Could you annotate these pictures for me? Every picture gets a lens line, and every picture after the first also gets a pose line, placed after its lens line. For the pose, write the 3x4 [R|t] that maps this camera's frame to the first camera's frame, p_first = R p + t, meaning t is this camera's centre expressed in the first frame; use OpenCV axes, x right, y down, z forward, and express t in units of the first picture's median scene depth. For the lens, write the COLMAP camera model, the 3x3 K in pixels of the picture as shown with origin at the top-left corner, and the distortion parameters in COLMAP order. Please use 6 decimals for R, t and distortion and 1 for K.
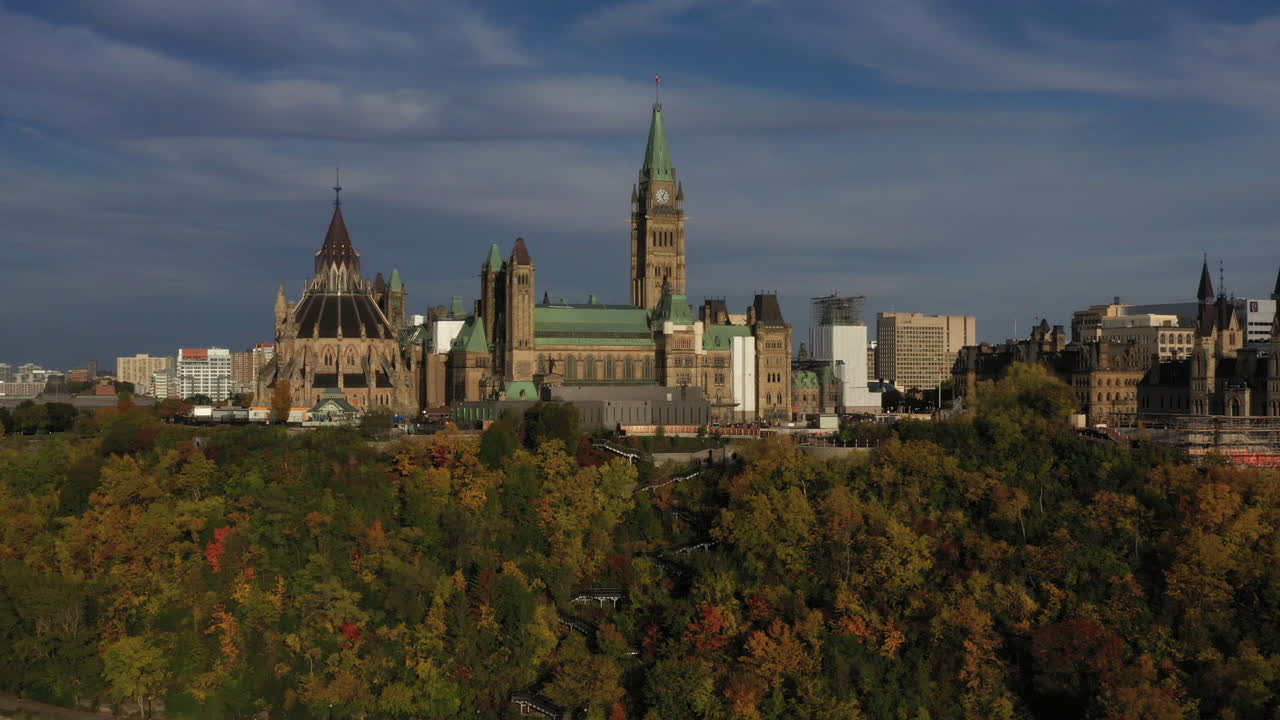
lens RADIAL K [[1403.6, 0, 640.0], [0, 1403.6, 360.0], [0, 0, 1]] dist [0.001484, -0.018577]
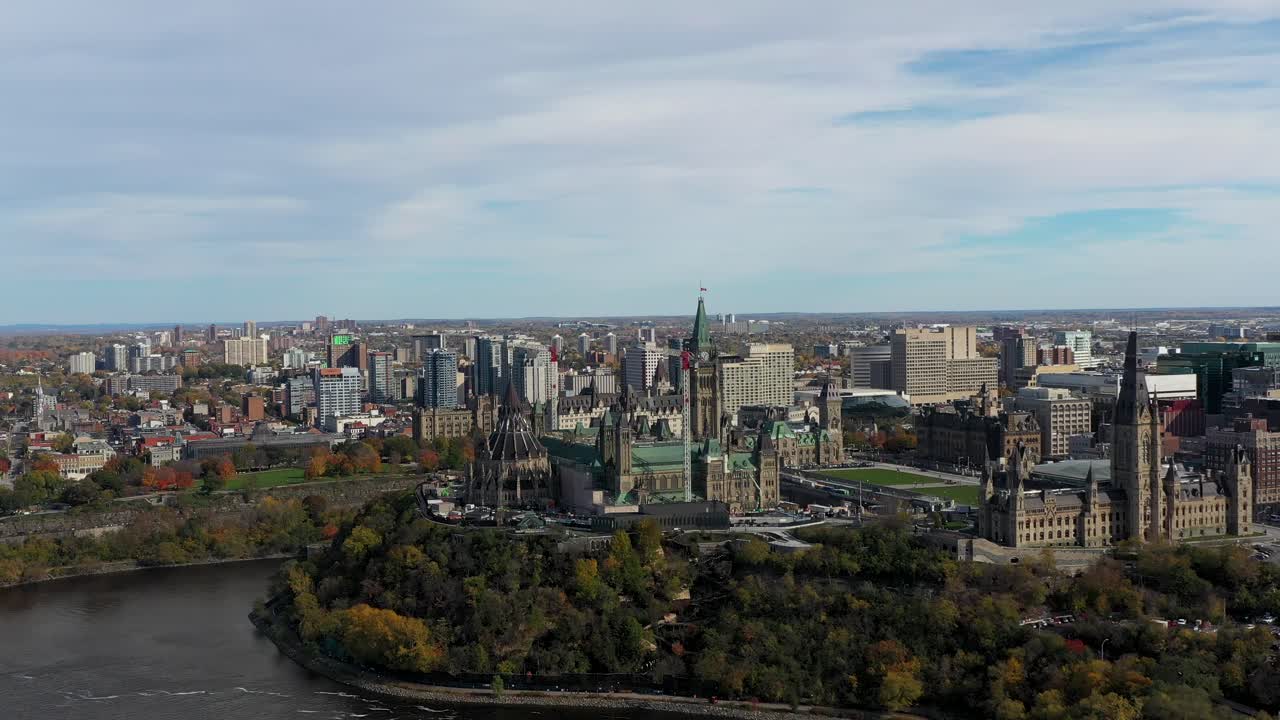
lens RADIAL K [[1417.4, 0, 662.1], [0, 1417.4, 359.5], [0, 0, 1]] dist [-0.002468, -0.001575]
pose [[0.999570, -0.014304, -0.025614, 0.010479], [0.015455, 0.998853, 0.045322, -0.233834], [0.024936, -0.045698, 0.998644, -0.786726]]
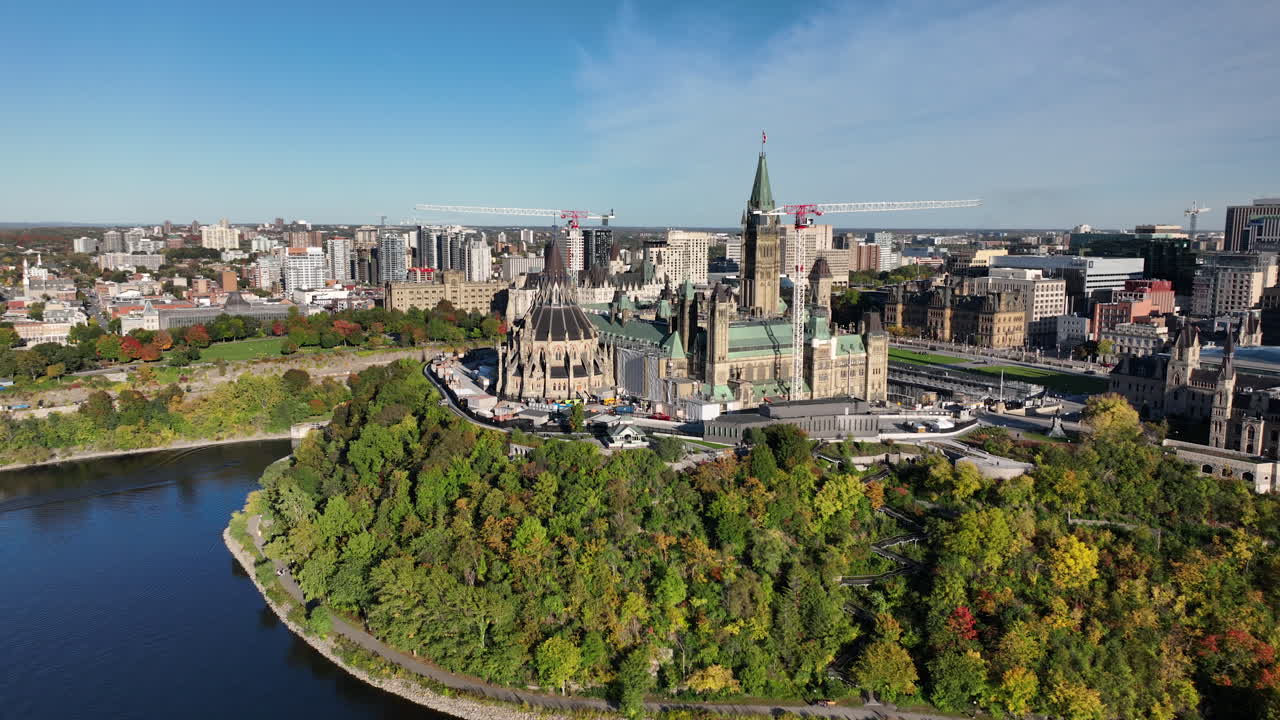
lens RADIAL K [[935.8, 0, 640.0], [0, 935.8, 360.0], [0, 0, 1]] dist [0.003243, -0.000463]
pose [[0.994451, -0.008380, 0.104866, -0.261548], [-0.007977, 0.987946, 0.154593, -0.153926], [-0.104897, -0.154571, 0.982397, 0.087485]]
